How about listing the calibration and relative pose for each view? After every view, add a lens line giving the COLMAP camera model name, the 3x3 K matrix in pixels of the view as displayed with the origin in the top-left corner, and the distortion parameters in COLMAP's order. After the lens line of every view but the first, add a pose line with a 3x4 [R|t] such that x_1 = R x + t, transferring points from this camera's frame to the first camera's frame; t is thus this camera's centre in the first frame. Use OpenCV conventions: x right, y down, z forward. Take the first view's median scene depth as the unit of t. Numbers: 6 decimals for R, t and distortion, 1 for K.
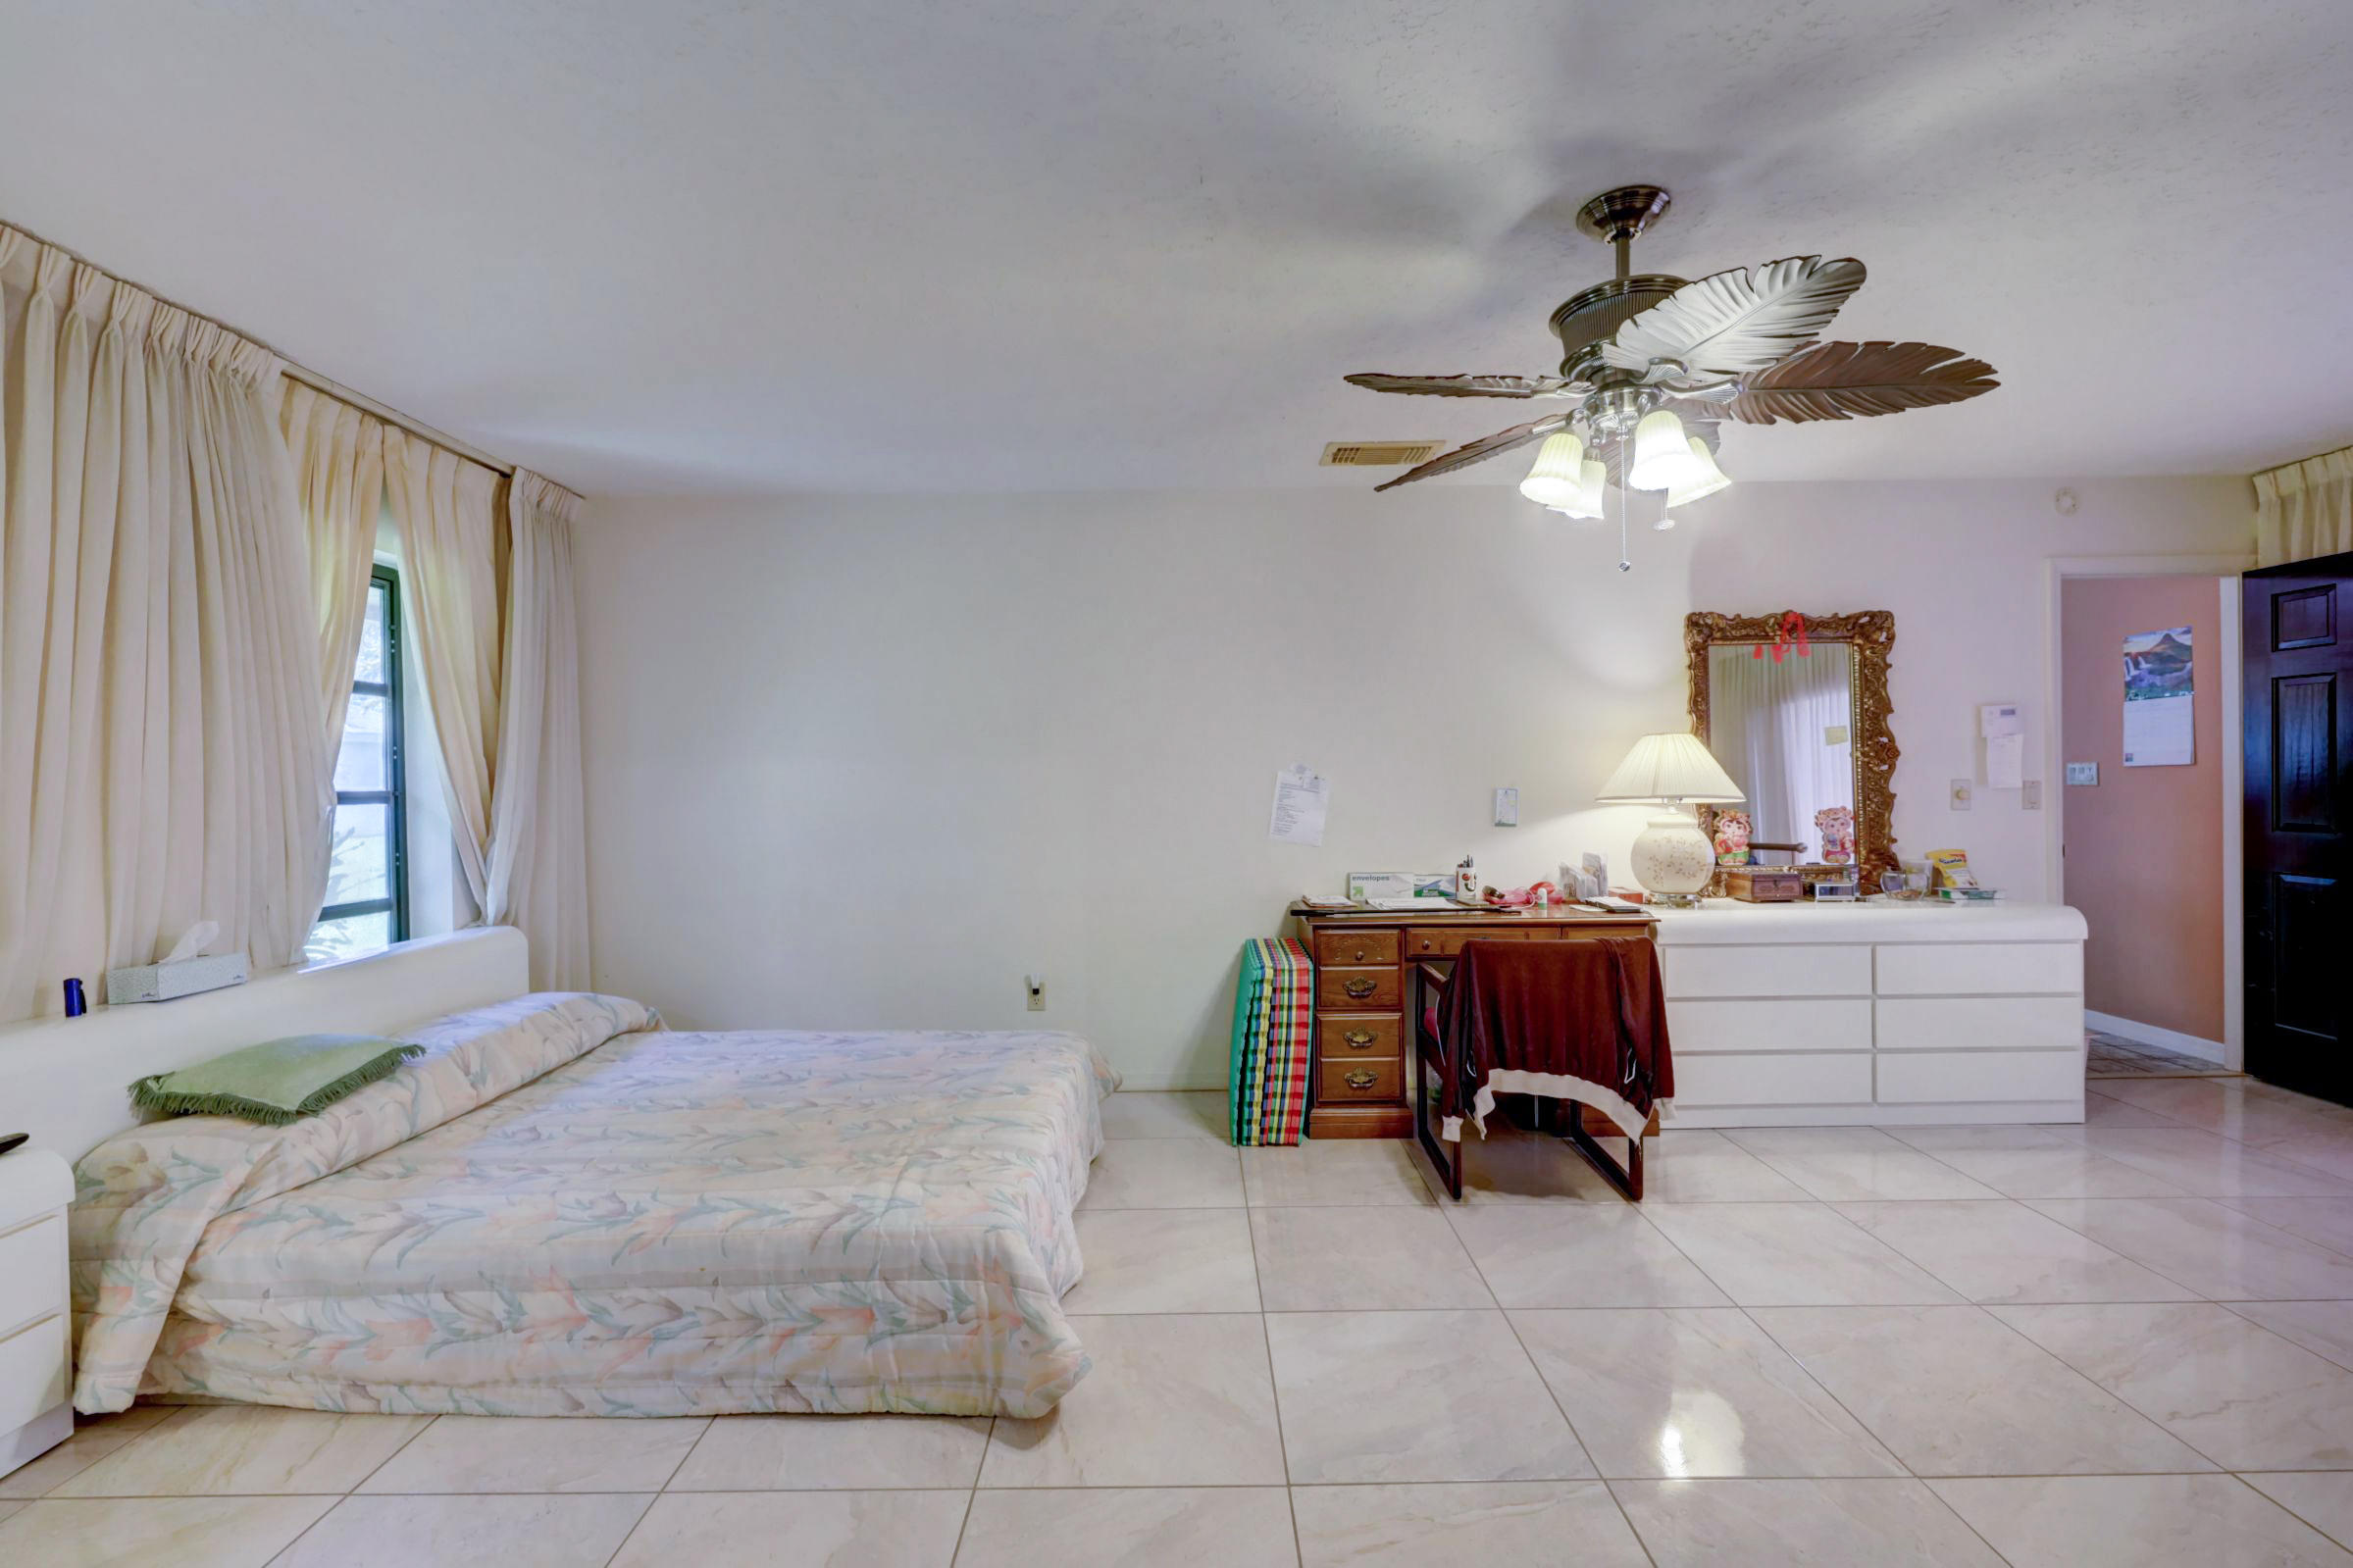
lens RADIAL K [[979.1, 0, 1183.6], [0, 979.1, 784.7], [0, 0, 1]] dist [-0.001761, -0.000240]
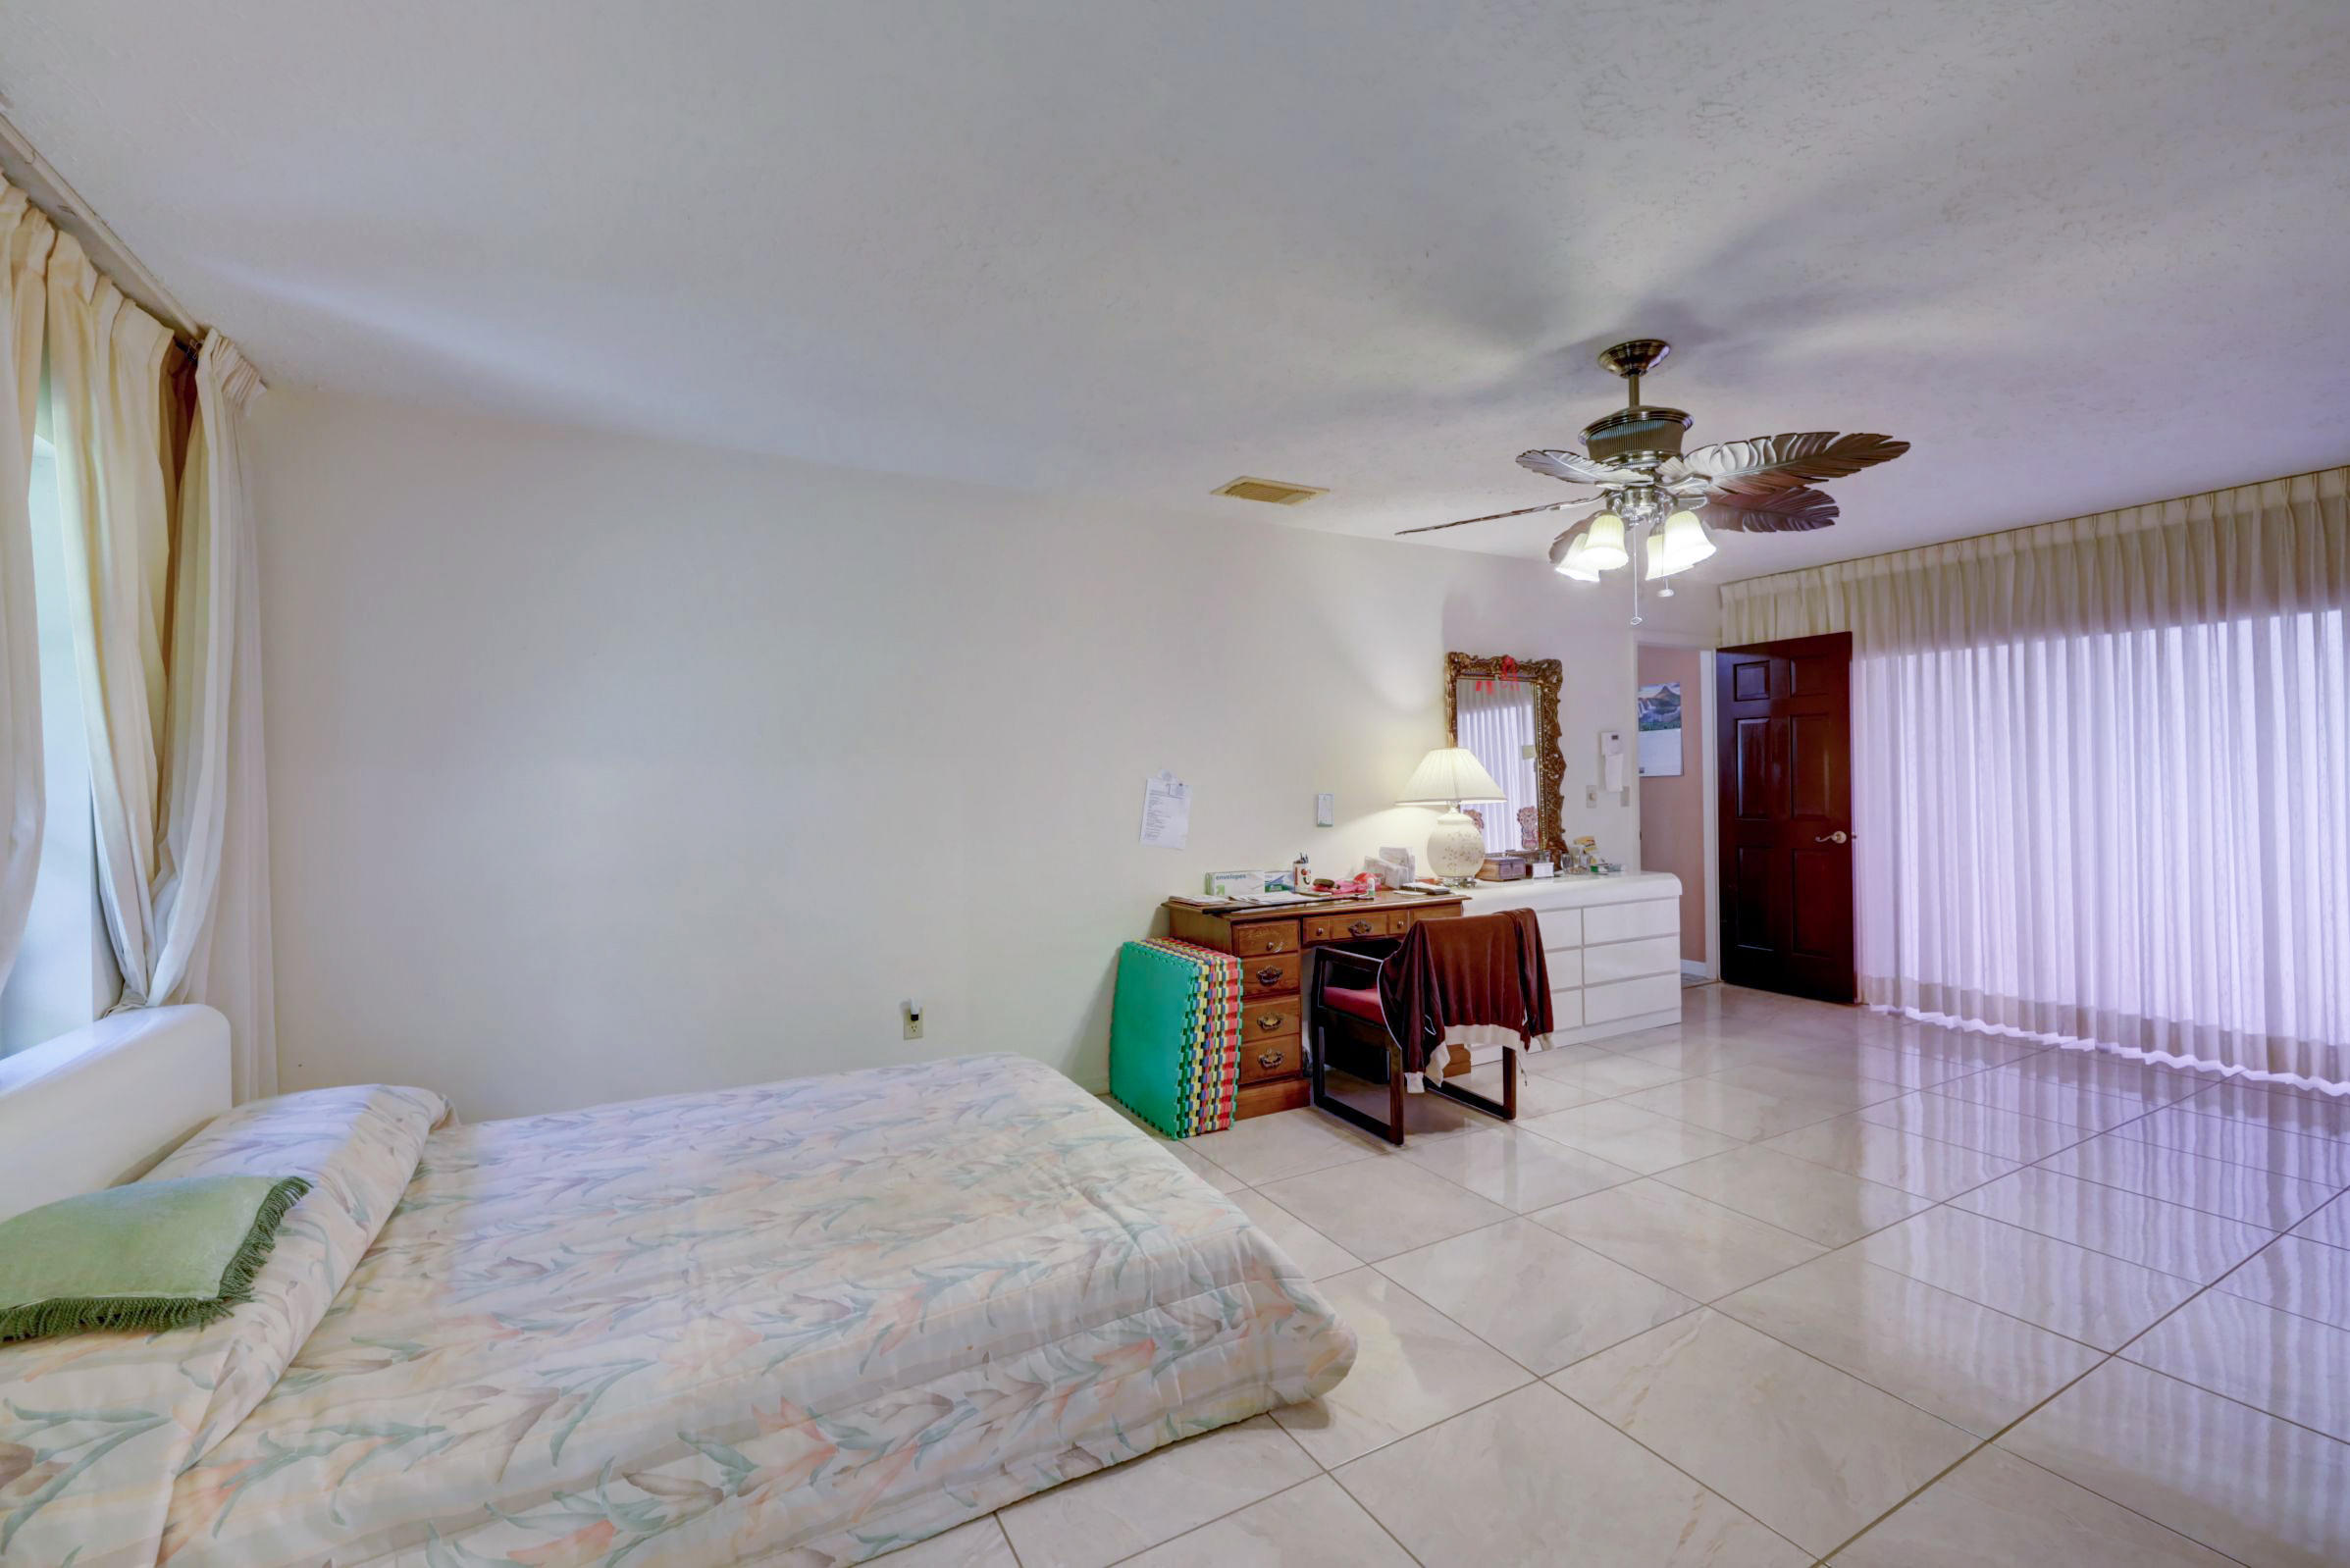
lens RADIAL K [[981.1, 0, 1175.7], [0, 981.1, 779.7], [0, 0, 1]] dist [-0.001762, -0.000557]
pose [[0.876349, 0.001749, 0.481674, -0.544382], [0.006404, 0.999863, -0.015282, 0.005500], [-0.481635, 0.016477, 0.876217, 0.104755]]
